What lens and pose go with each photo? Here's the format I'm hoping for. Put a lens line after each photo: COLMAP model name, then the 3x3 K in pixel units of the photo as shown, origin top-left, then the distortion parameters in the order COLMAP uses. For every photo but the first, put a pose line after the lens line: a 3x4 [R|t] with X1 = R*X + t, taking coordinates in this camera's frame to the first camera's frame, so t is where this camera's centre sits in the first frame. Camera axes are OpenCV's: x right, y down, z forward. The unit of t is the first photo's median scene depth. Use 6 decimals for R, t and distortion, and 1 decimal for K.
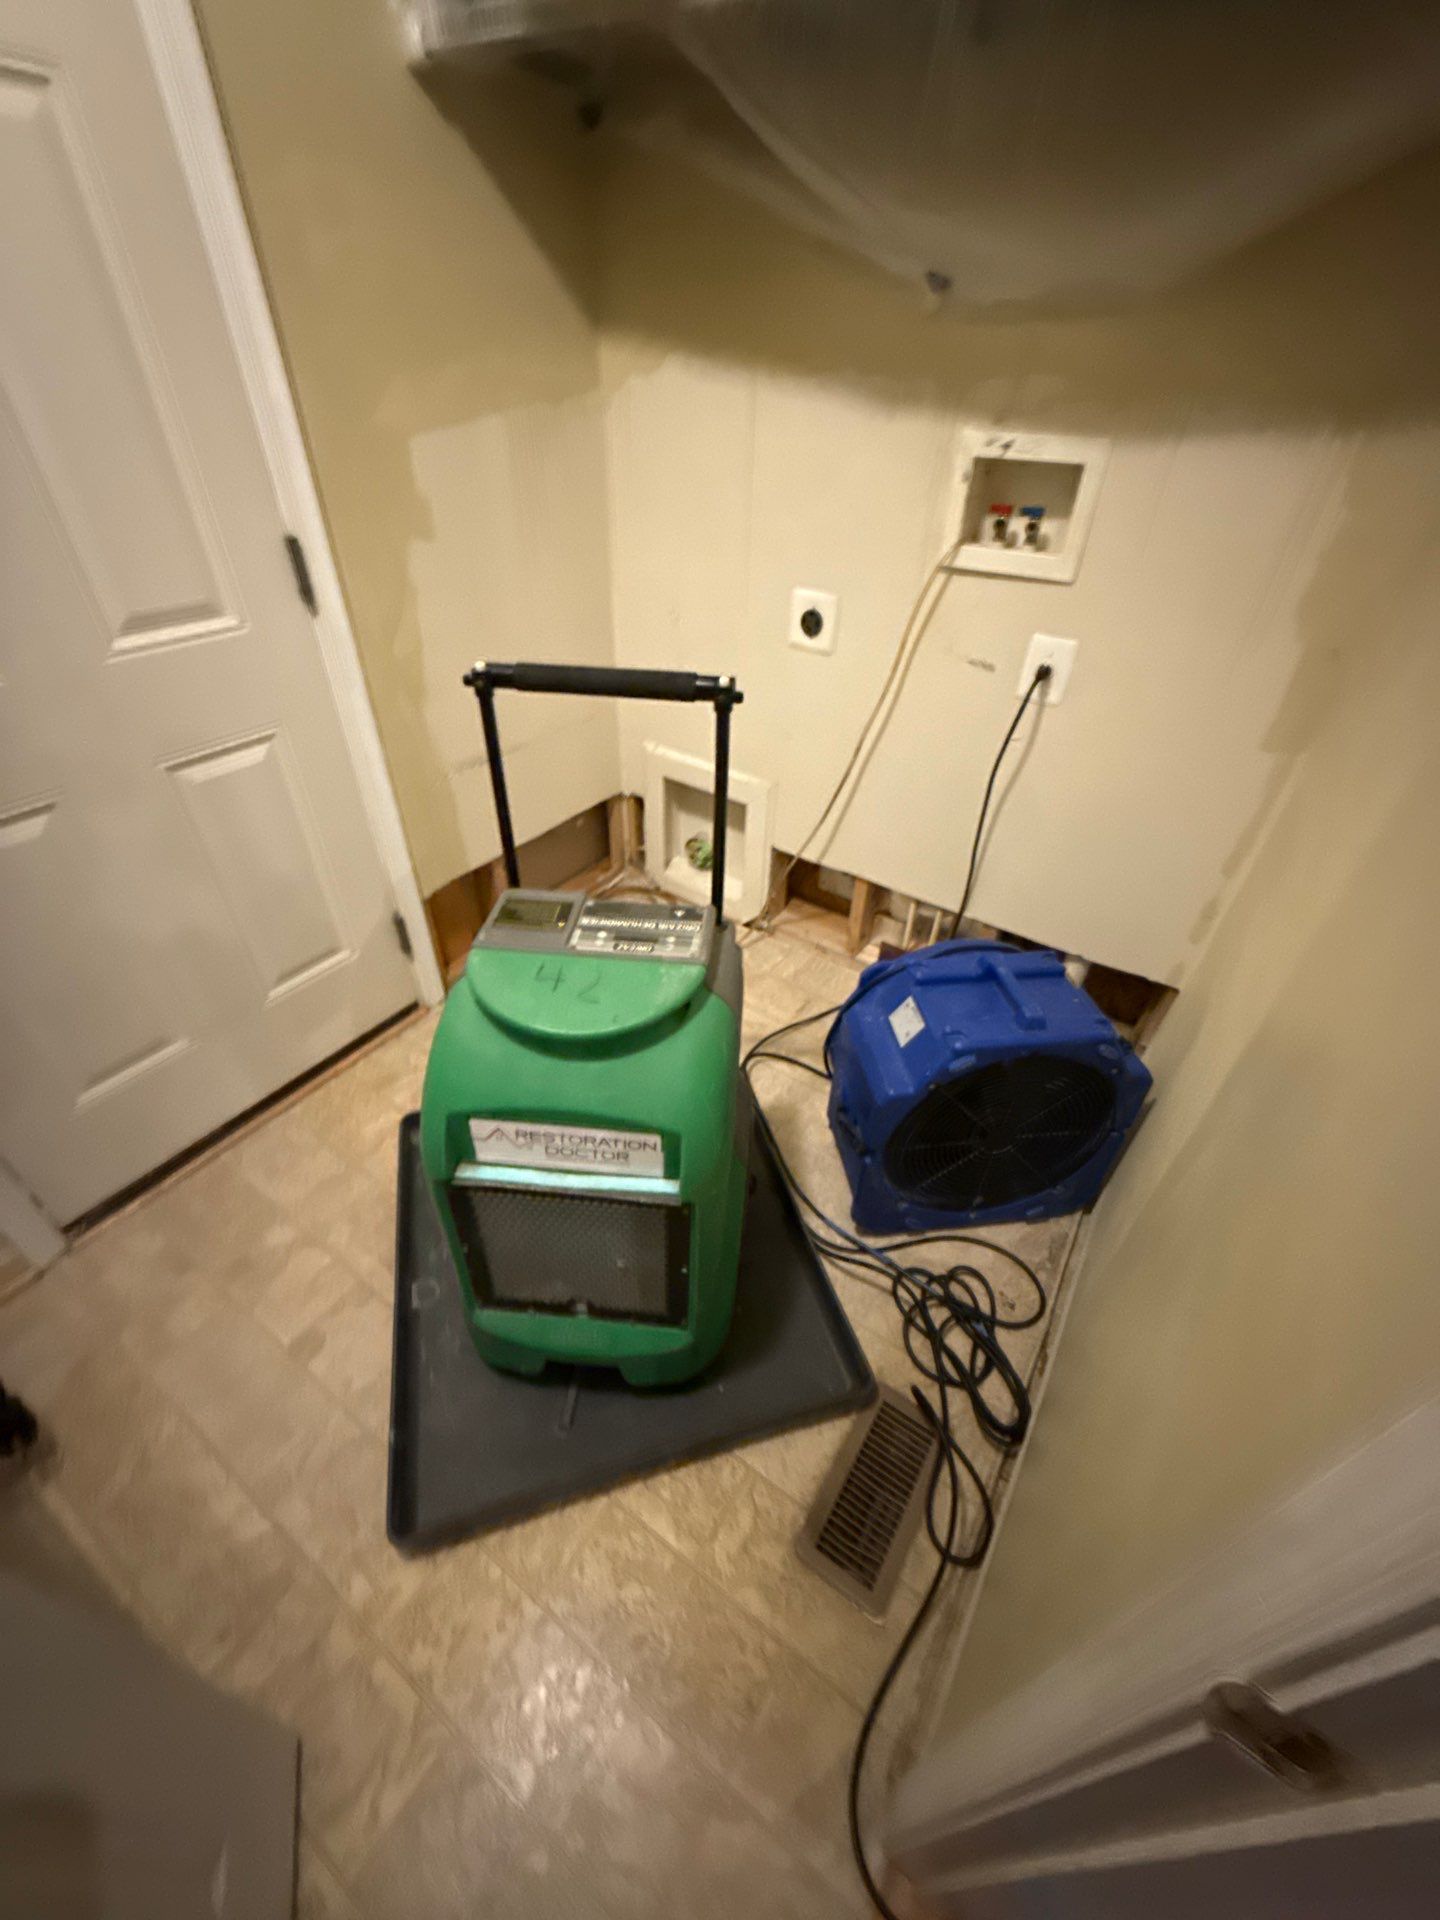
lens RADIAL K [[765.8, 0, 720.9], [0, 765.8, 962.4], [0, 0, 1]] dist [-0.005771, 0.001127]
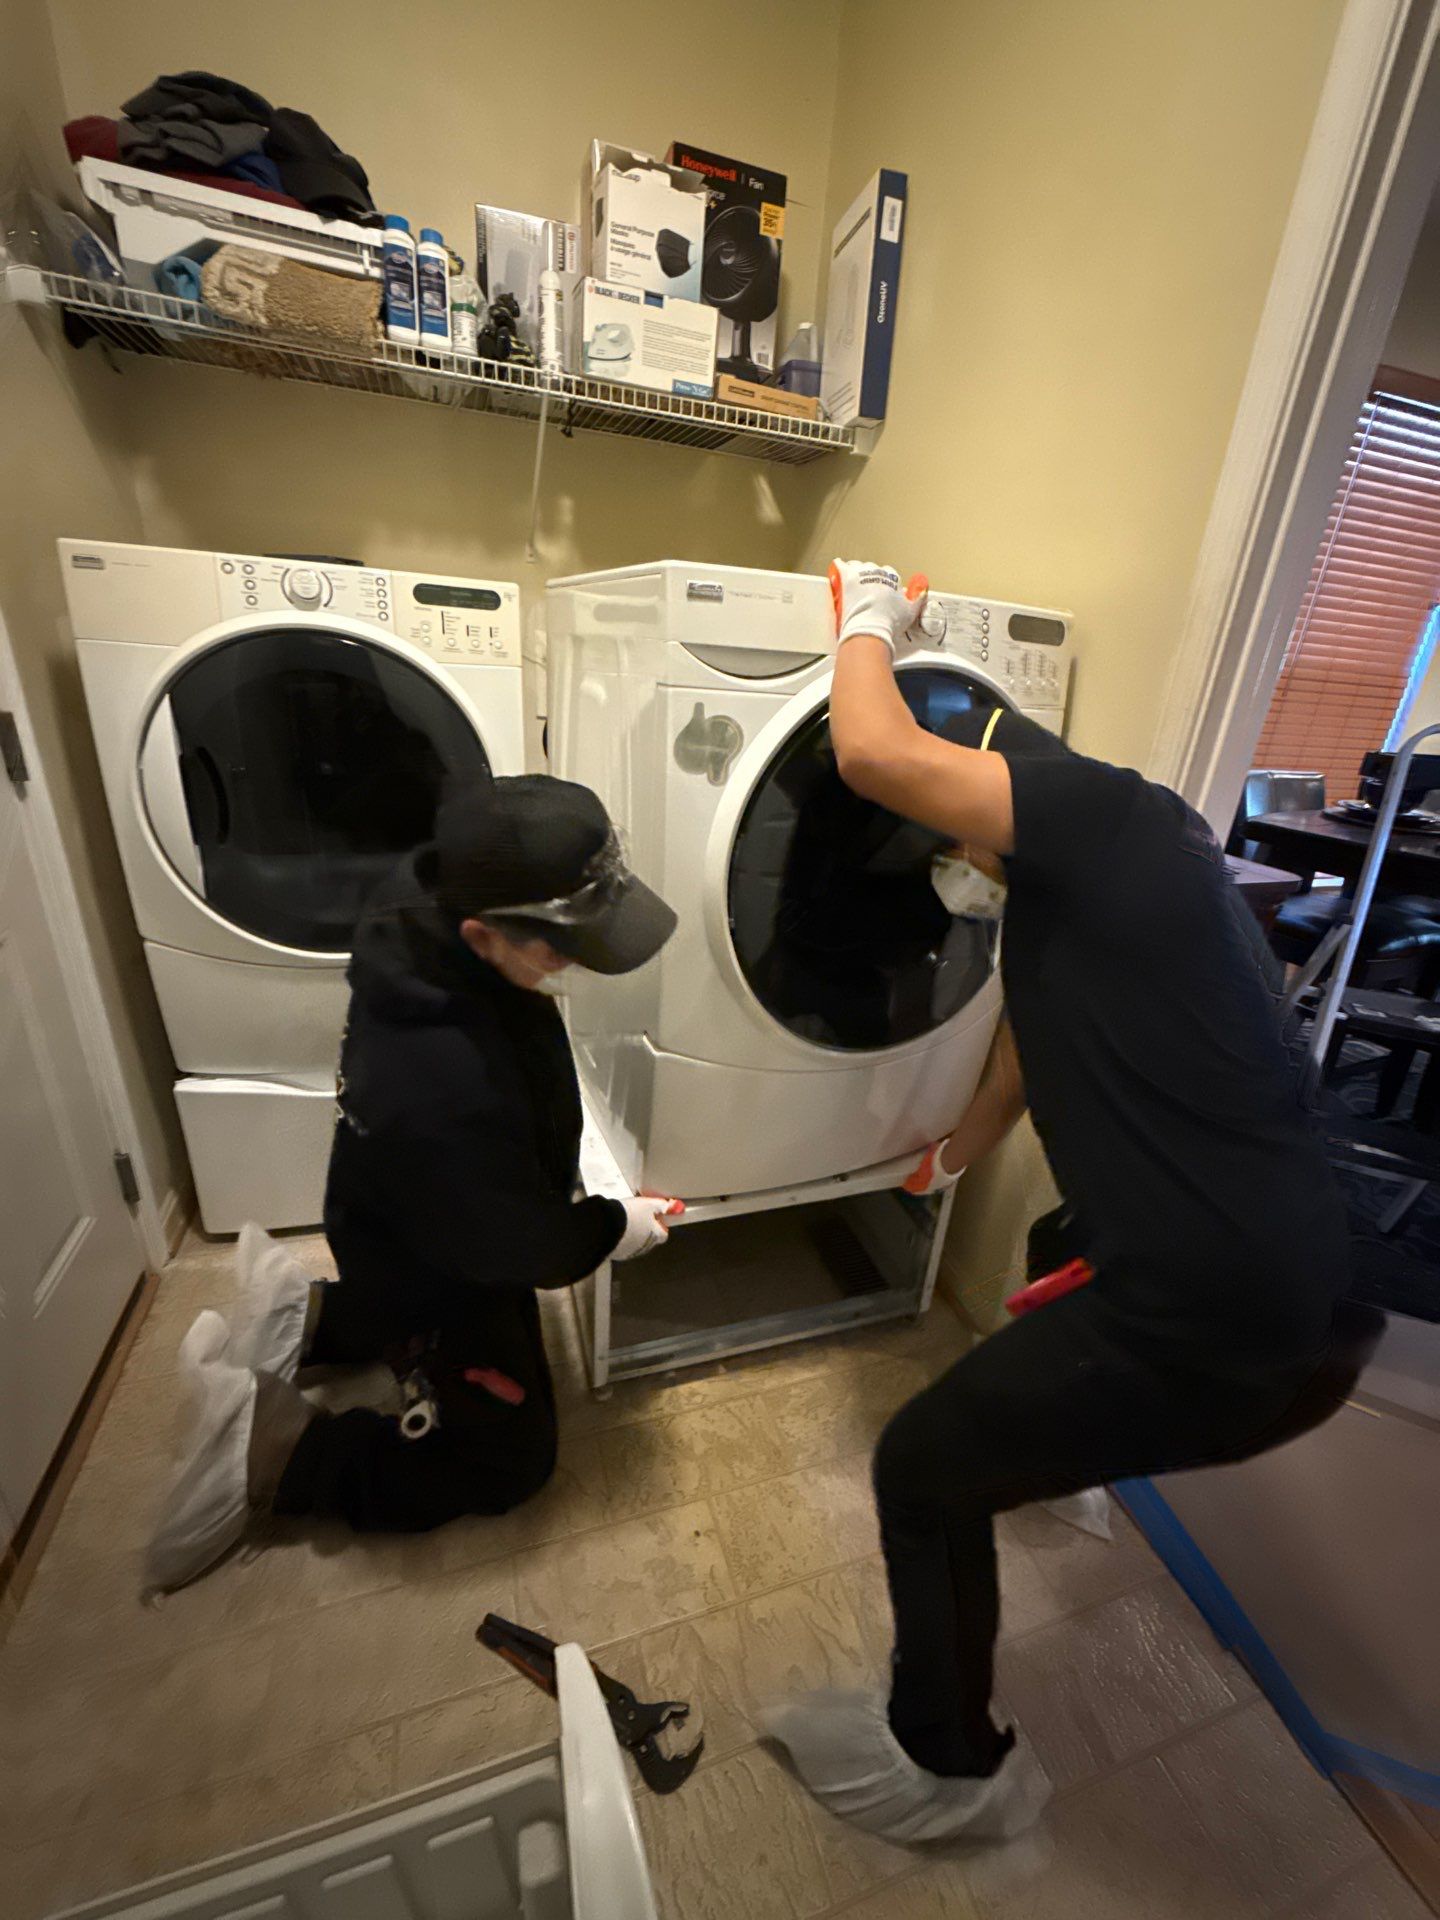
lens RADIAL K [[765.8, 0, 732.6], [0, 765.8, 956.2], [0, 0, 1]] dist [-0.005771, 0.001127]
pose [[0.605553, -0.280113, 0.744878, -0.757343], [0.450183, 0.892419, -0.030383, 0.085254], [-0.656232, 0.353730, 0.666509, -0.018465]]
